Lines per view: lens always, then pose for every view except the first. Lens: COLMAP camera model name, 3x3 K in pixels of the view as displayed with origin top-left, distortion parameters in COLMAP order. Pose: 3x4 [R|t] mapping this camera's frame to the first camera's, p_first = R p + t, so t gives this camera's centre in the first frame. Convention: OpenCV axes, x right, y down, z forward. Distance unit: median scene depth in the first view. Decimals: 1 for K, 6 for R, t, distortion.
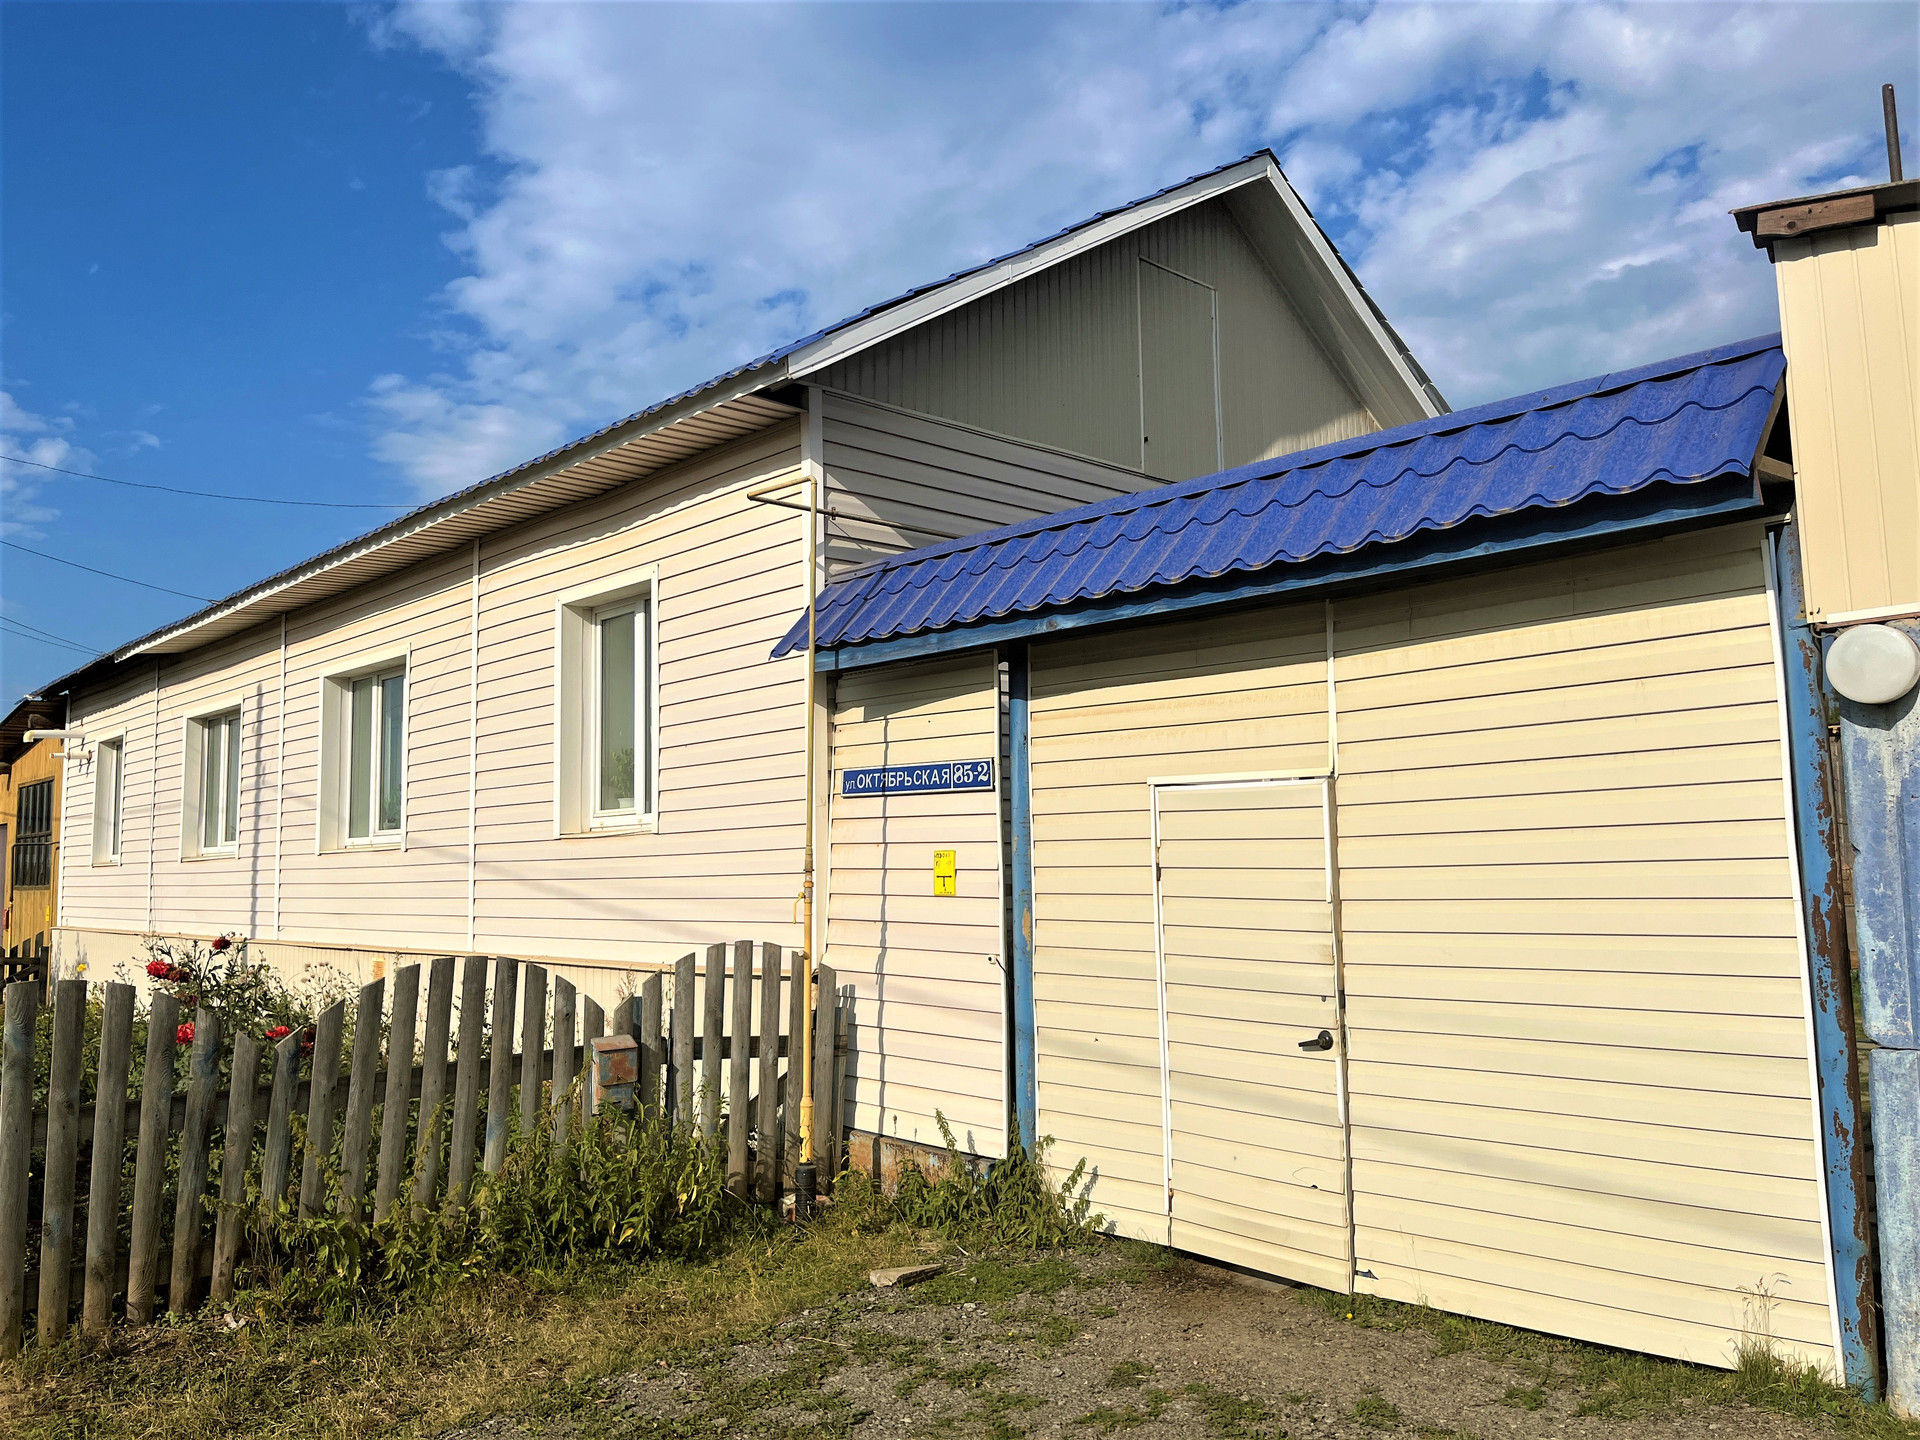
lens RADIAL K [[1469.7, 0, 954.7], [0, 1469.7, 740.4], [0, 0, 1]] dist [0.074092, -0.090934]
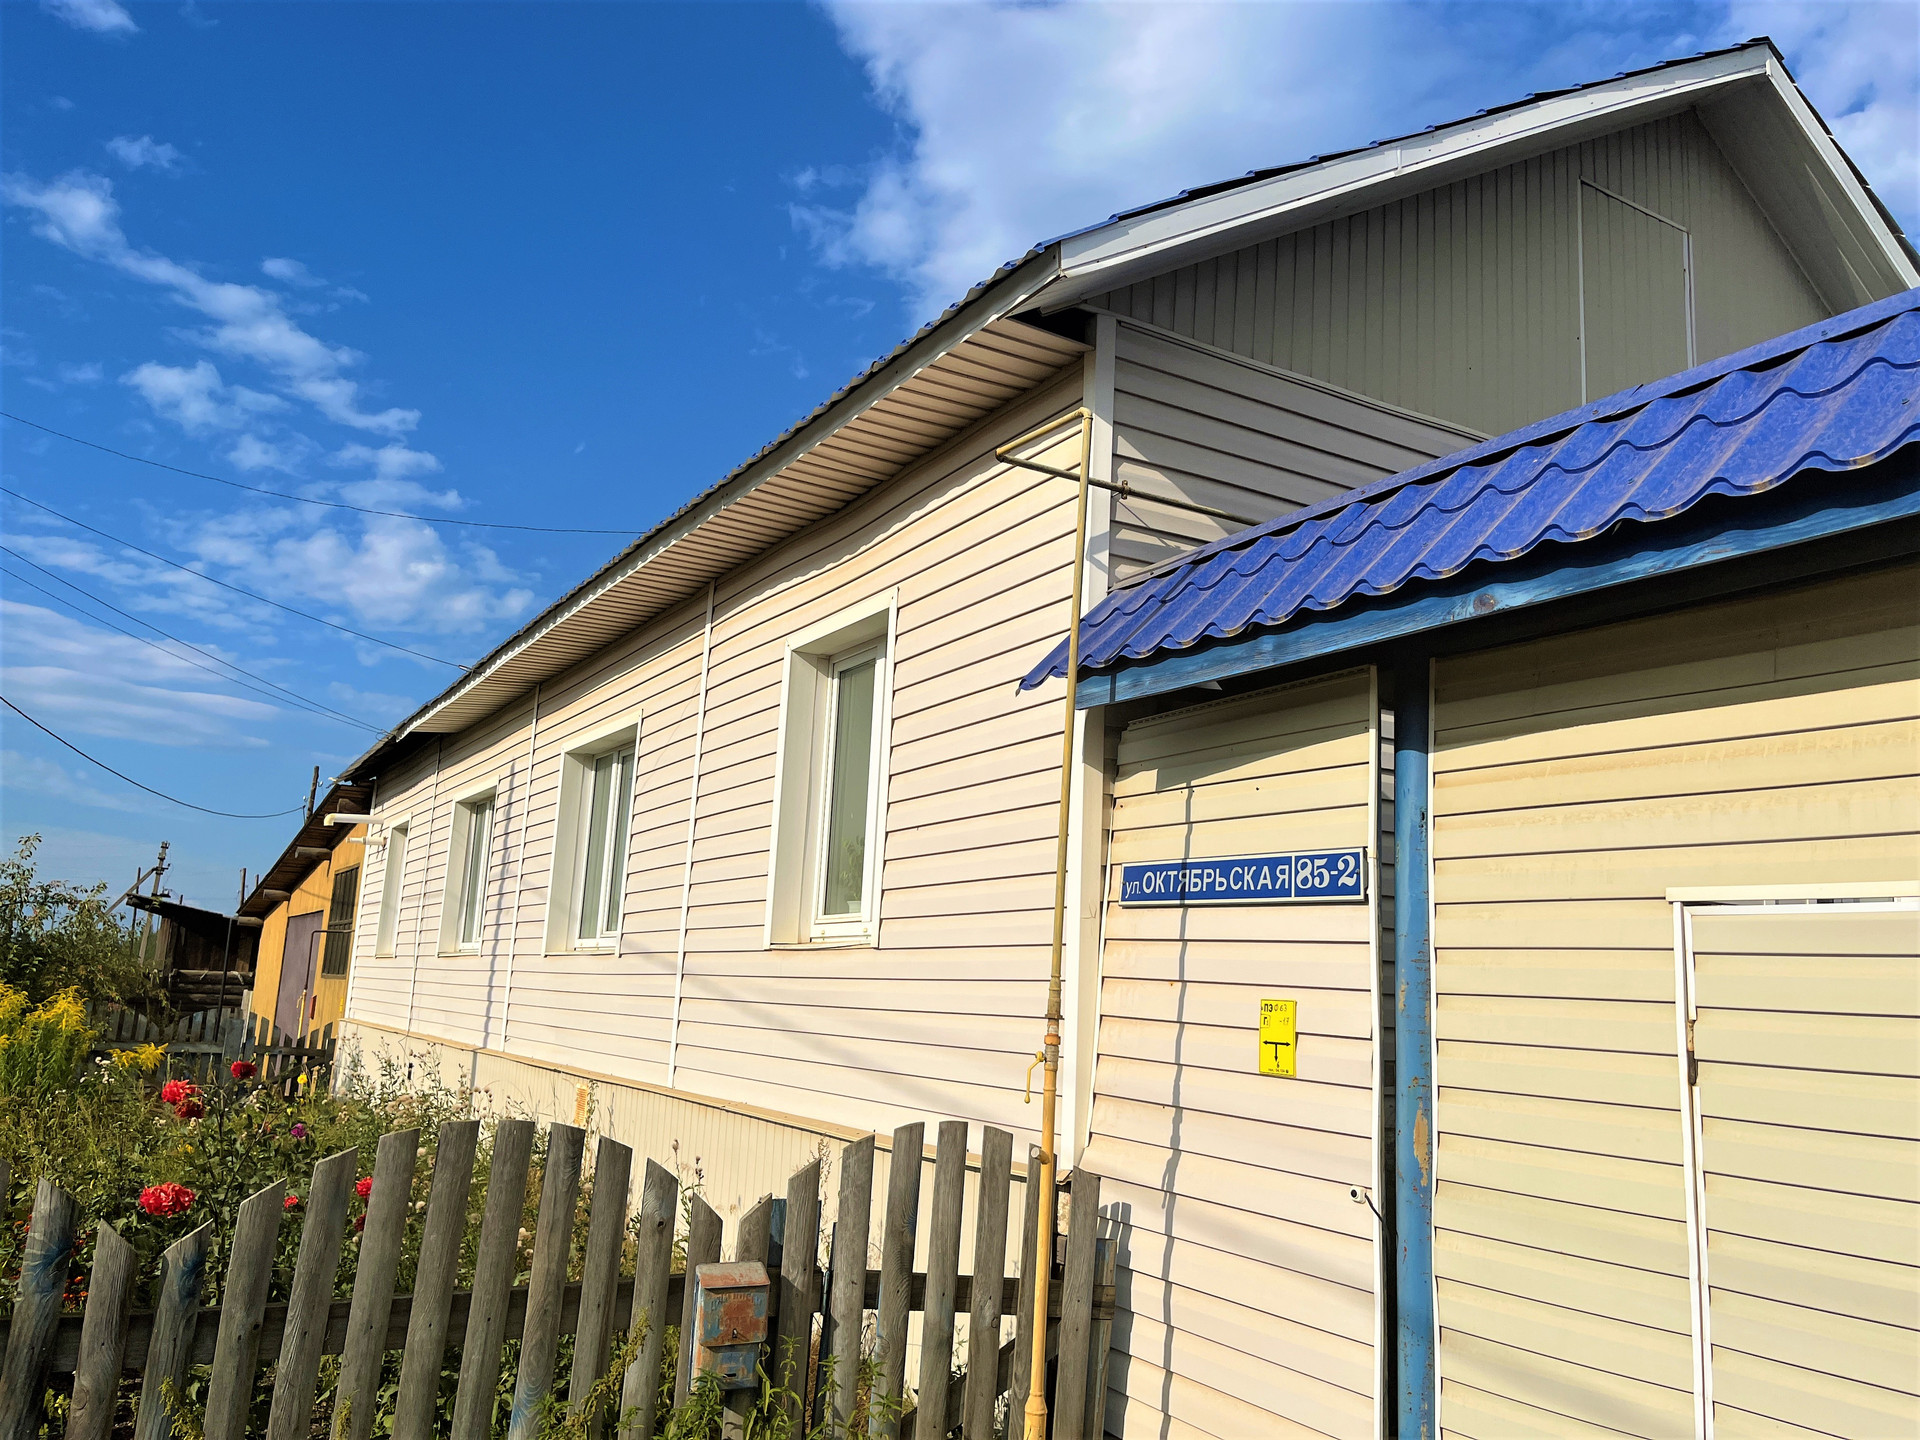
lens RADIAL K [[1469.7, 0, 957.3], [0, 1469.7, 717.0], [0, 0, 1]] dist [0.074092, -0.090934]
pose [[0.974331, 0.023033, -0.223940, -0.001821], [-0.046897, 0.993695, -0.101835, 0.026743], [0.220183, 0.109723, 0.969268, 0.355237]]
